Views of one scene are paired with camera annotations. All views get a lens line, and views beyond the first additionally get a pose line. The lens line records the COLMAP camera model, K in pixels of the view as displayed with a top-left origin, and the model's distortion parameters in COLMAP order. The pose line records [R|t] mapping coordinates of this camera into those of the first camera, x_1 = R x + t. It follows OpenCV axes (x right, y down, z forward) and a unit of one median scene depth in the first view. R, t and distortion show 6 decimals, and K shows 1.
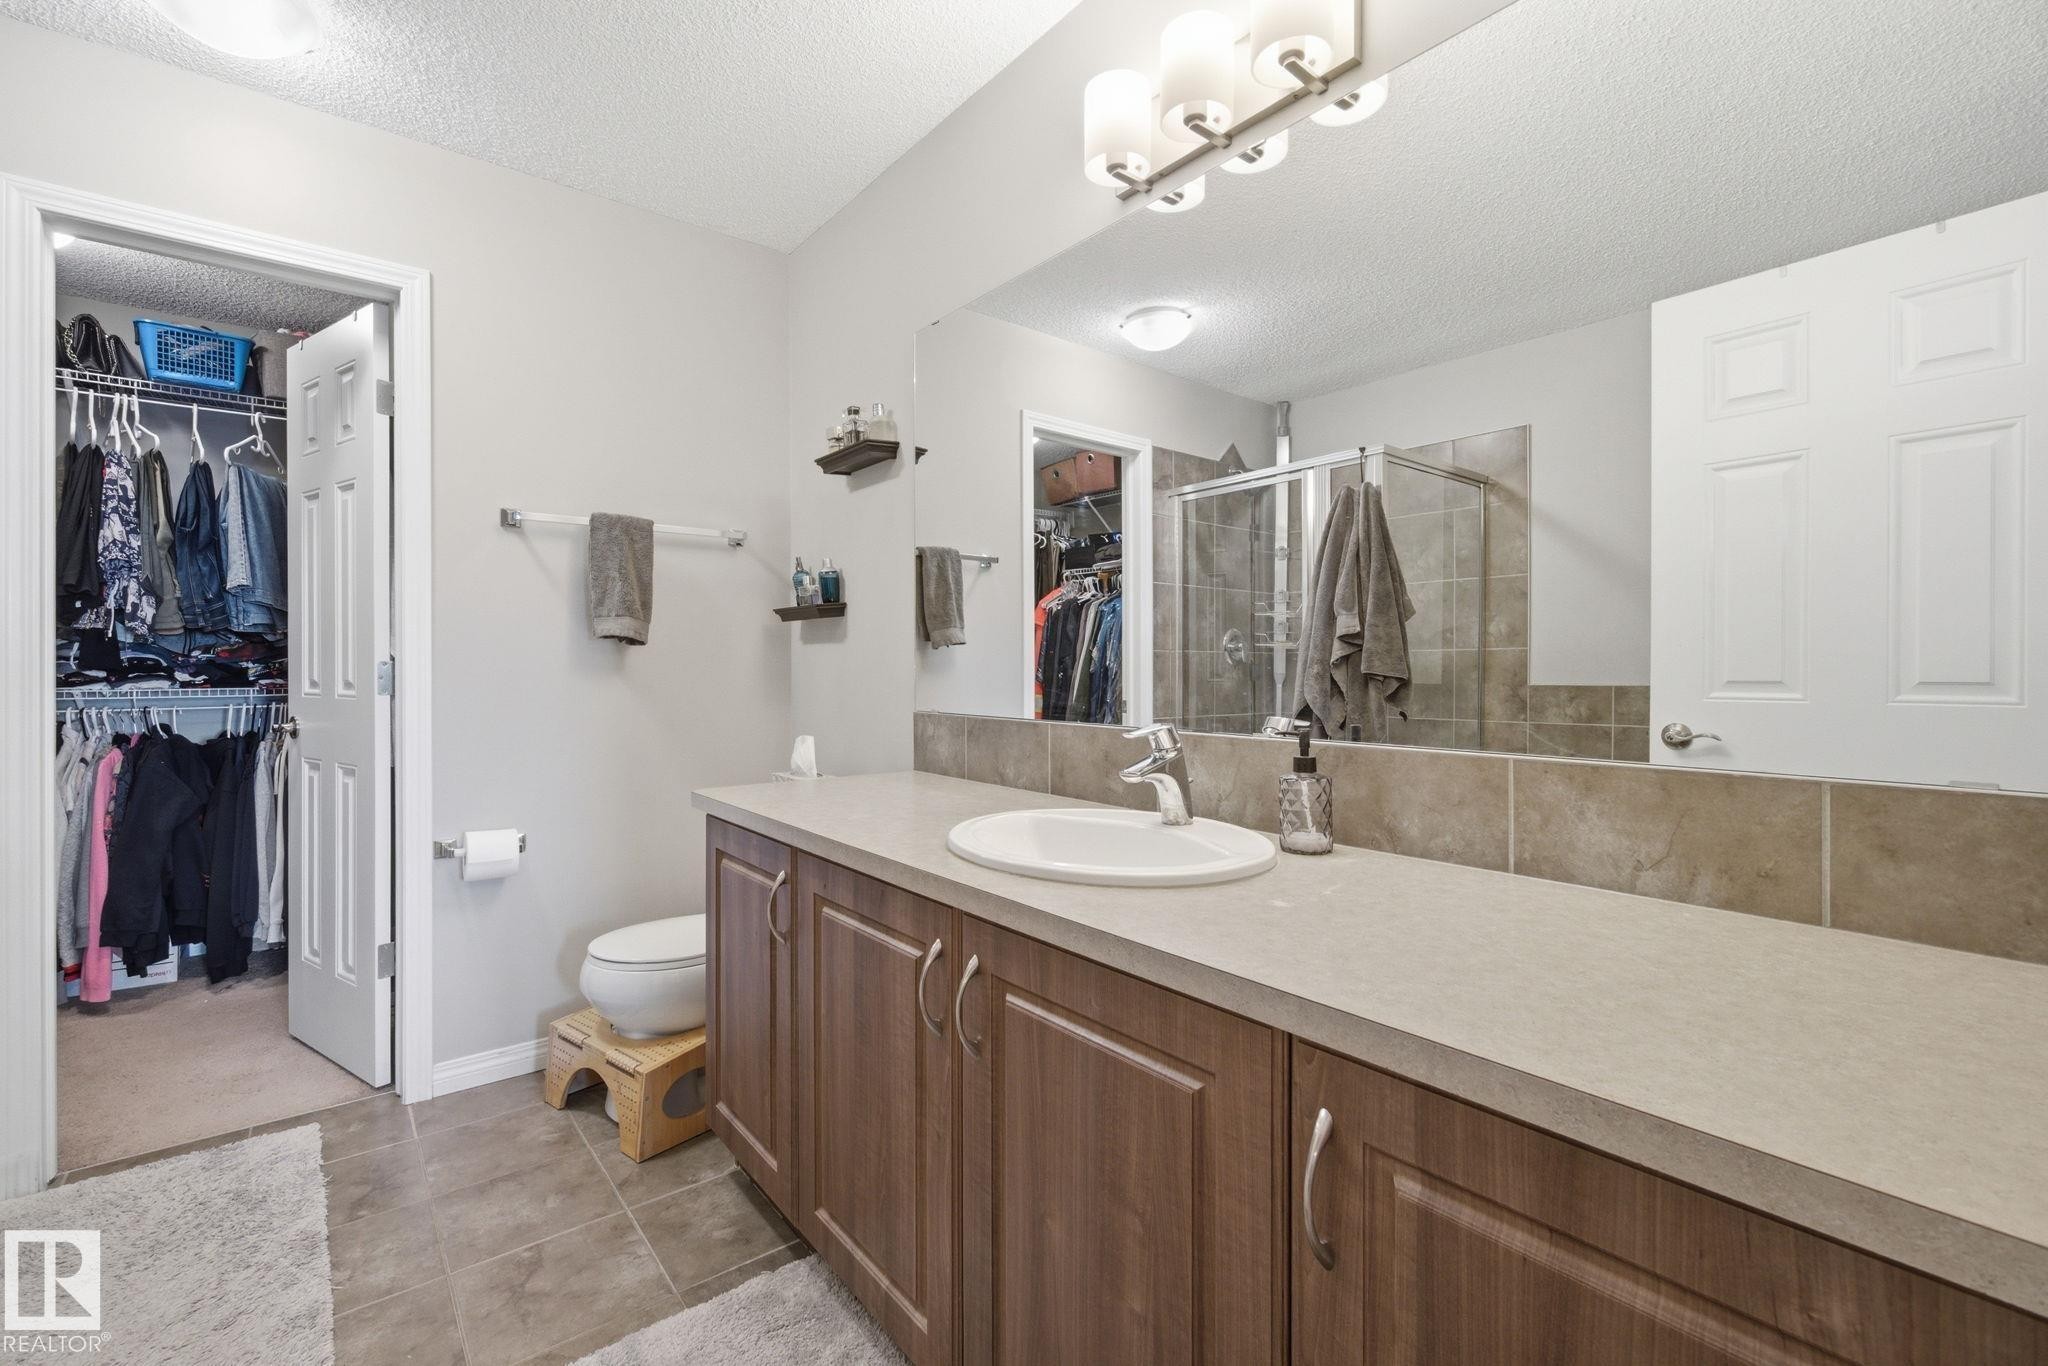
lens RADIAL K [[888.9, 0, 1023.7], [0, 888.9, 673.3], [0, 0, 1]] dist [-0.000085, -0.000151]
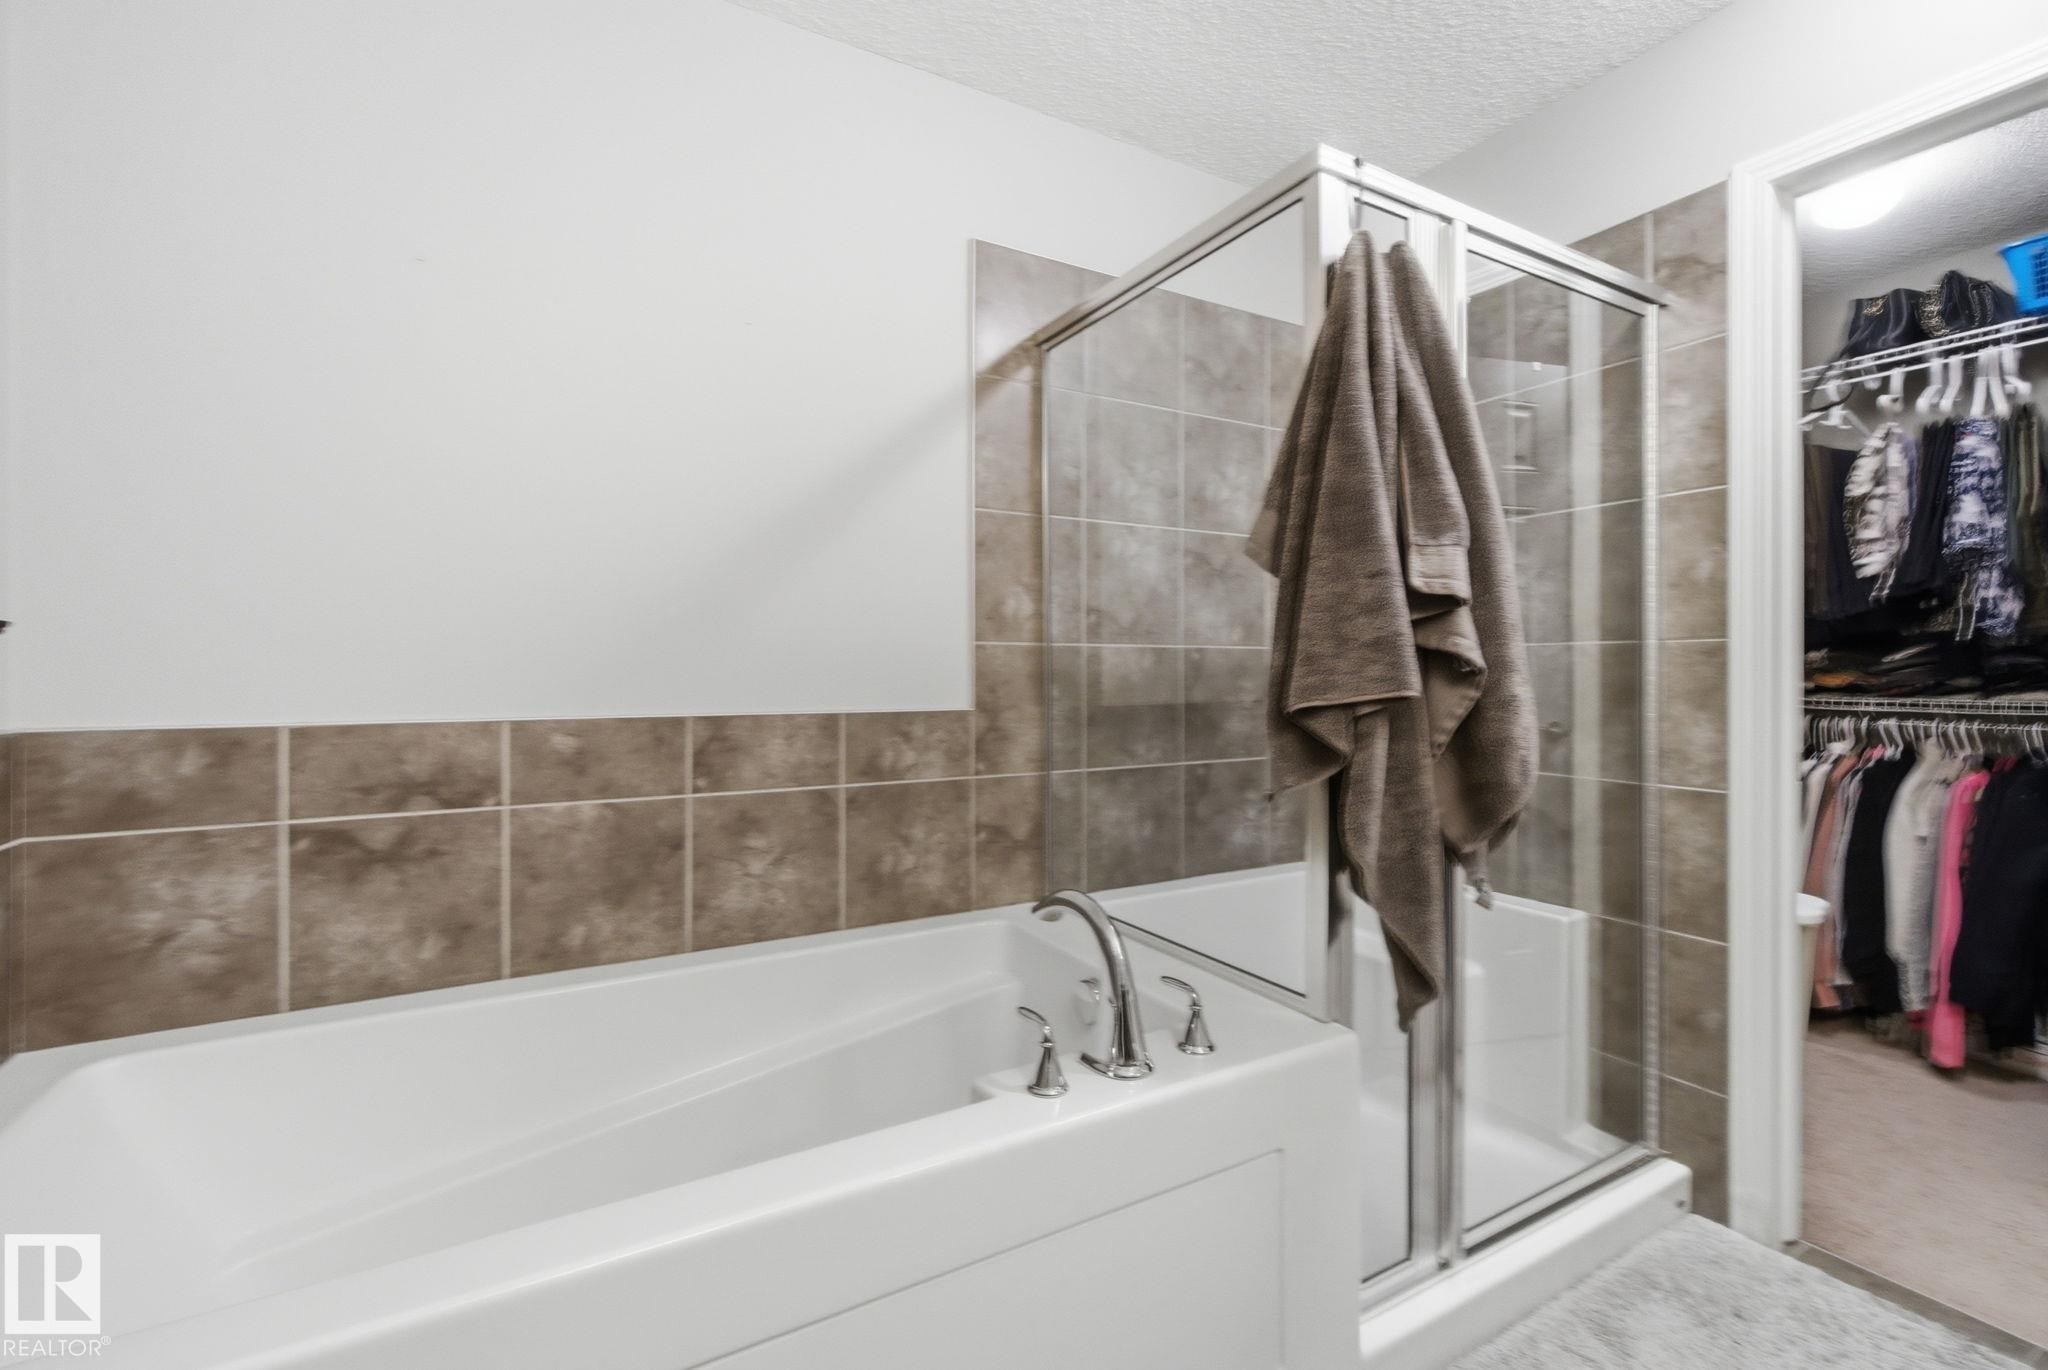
lens RADIAL K [[888.9, 0, 1022.2], [0, 888.9, 674.3], [0, 0, 1]] dist [-0.000085, -0.000151]
pose [[-0.156382, 0.000932, -0.987696, -0.051313], [-0.004931, 0.999986, 0.001724, -0.004471], [0.987684, 0.005140, -0.156375, 0.242397]]
